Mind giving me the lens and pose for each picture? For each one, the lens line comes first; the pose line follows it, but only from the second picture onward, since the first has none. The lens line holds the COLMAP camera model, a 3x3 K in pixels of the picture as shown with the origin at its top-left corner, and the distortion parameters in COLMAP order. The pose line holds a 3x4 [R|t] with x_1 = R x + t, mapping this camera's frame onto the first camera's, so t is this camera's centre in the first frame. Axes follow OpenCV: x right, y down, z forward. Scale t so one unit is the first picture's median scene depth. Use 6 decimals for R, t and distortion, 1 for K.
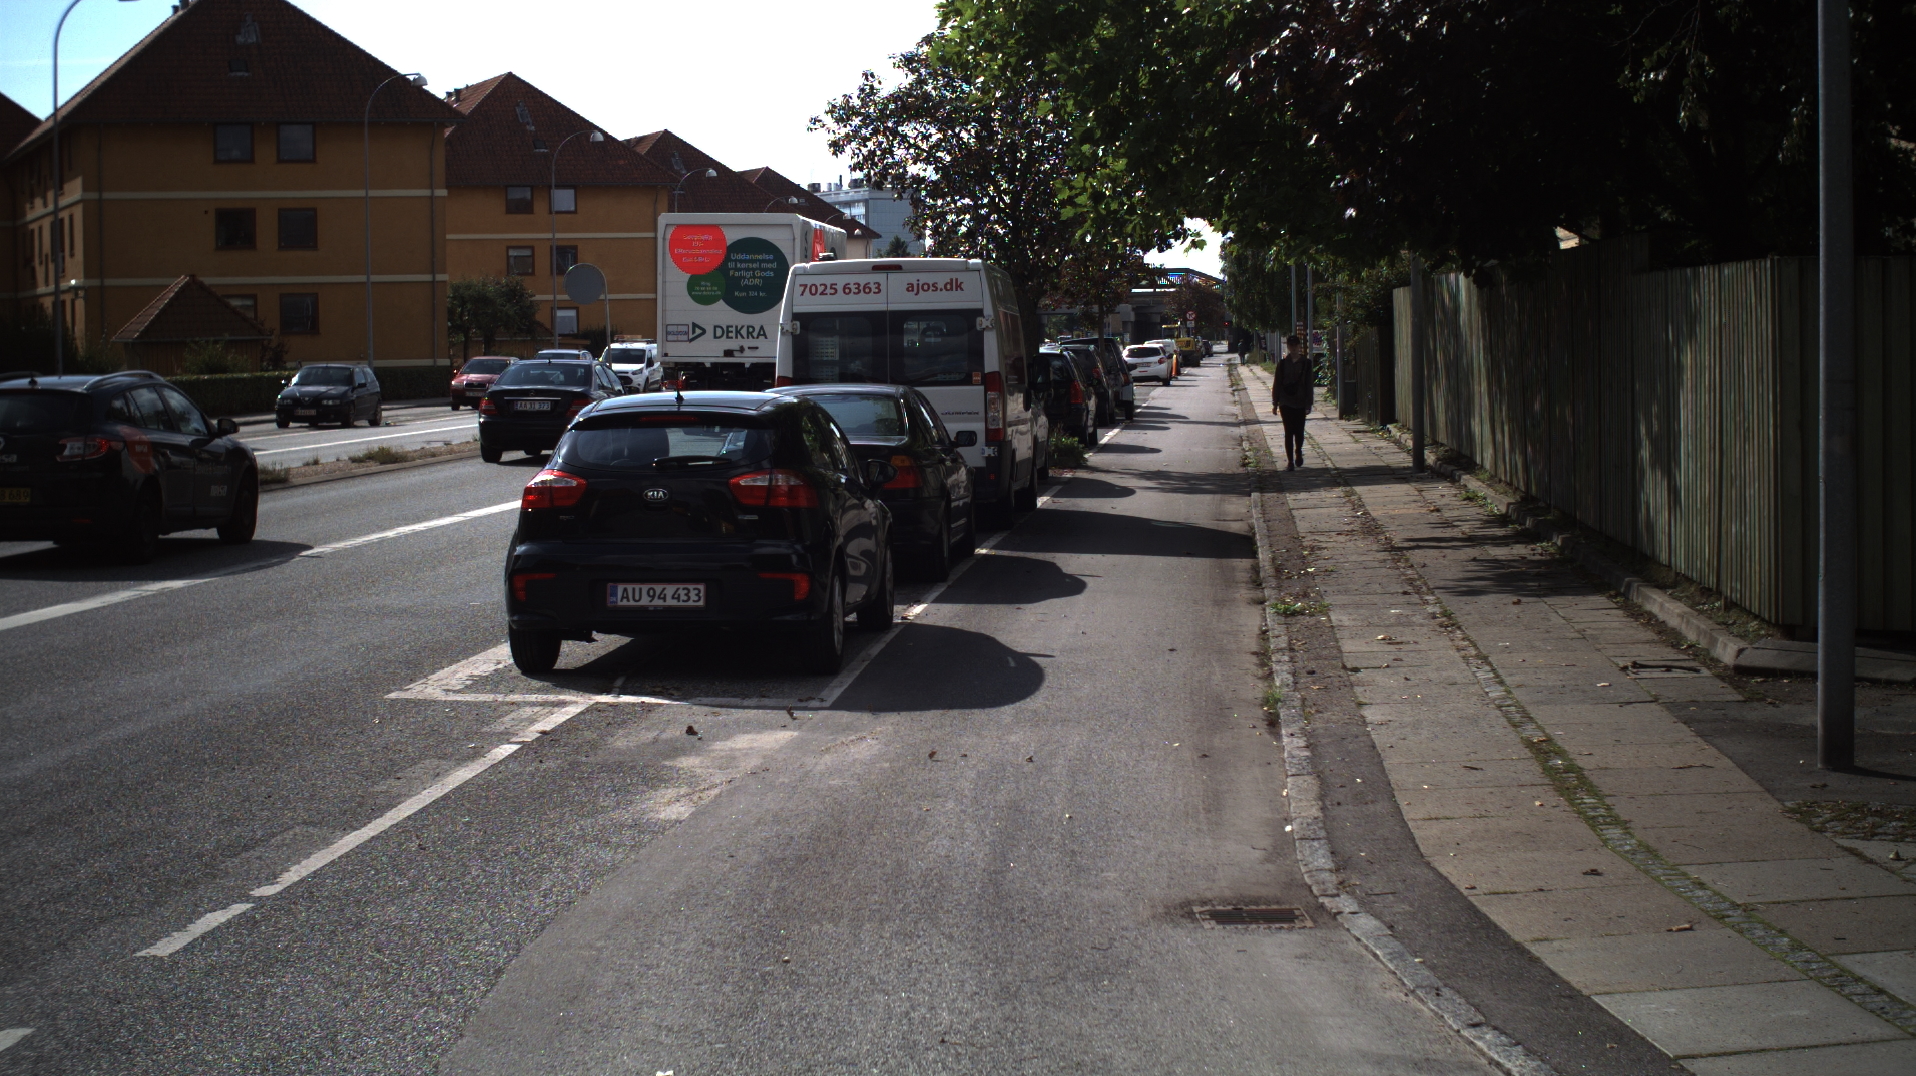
lens RADIAL K [[3400.7, 0, 958.0], [0, 3400.7, 538.0], [0, 0, 1]] dist [-0.284689, 0.371277]
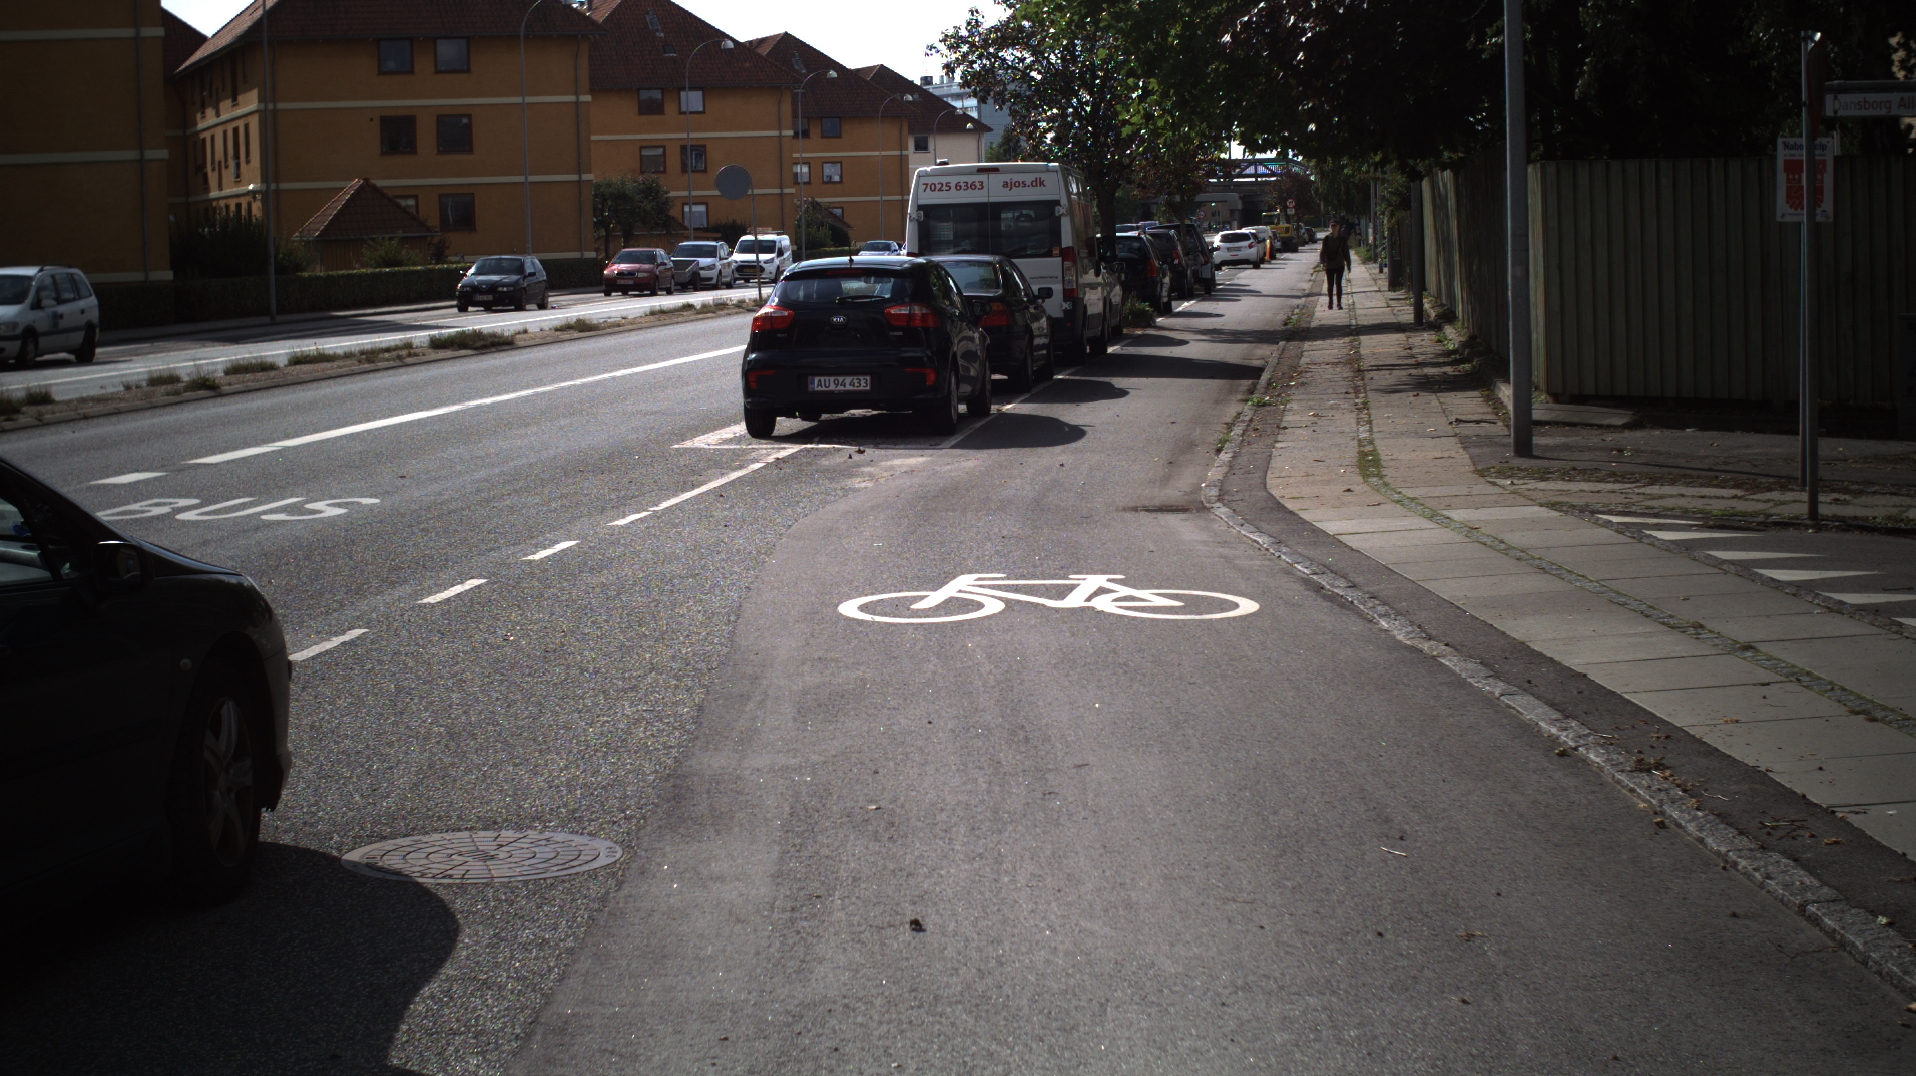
lens RADIAL K [[3400.7, 0, 958.0], [0, 3400.7, 538.0], [0, 0, 1]] dist [-0.284689, 0.371277]
pose [[0.999344, -0.010541, -0.034637, 0.008151], [0.011645, 0.999425, 0.031831, 0.015314], [0.034281, -0.032213, 0.998893, -0.229474]]
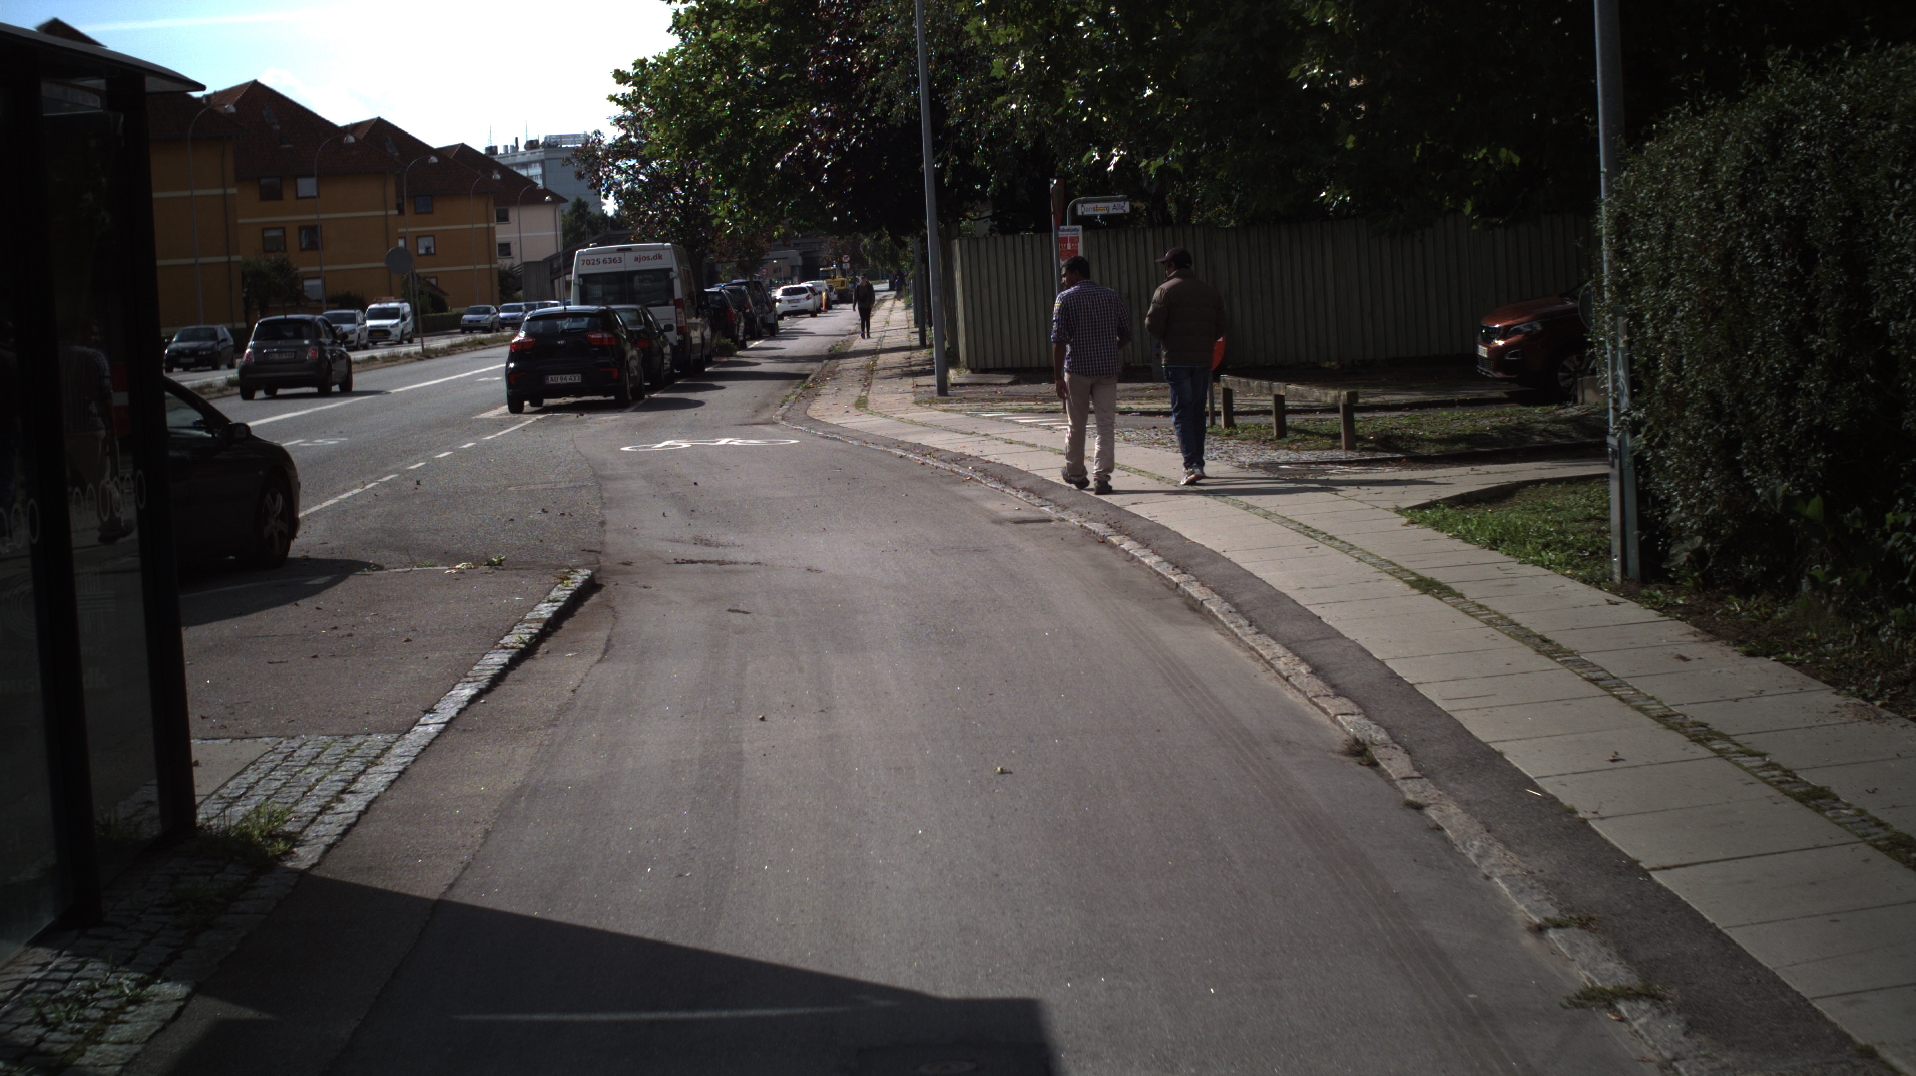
lens RADIAL K [[3400.7, 0, 958.0], [0, 3400.7, 538.0], [0, 0, 1]] dist [-0.284689, 0.371277]
pose [[0.994538, -0.050853, 0.091146, -0.010702], [0.049341, 0.998606, 0.018765, 0.043094], [-0.091973, -0.014165, 0.995661, -0.694231]]
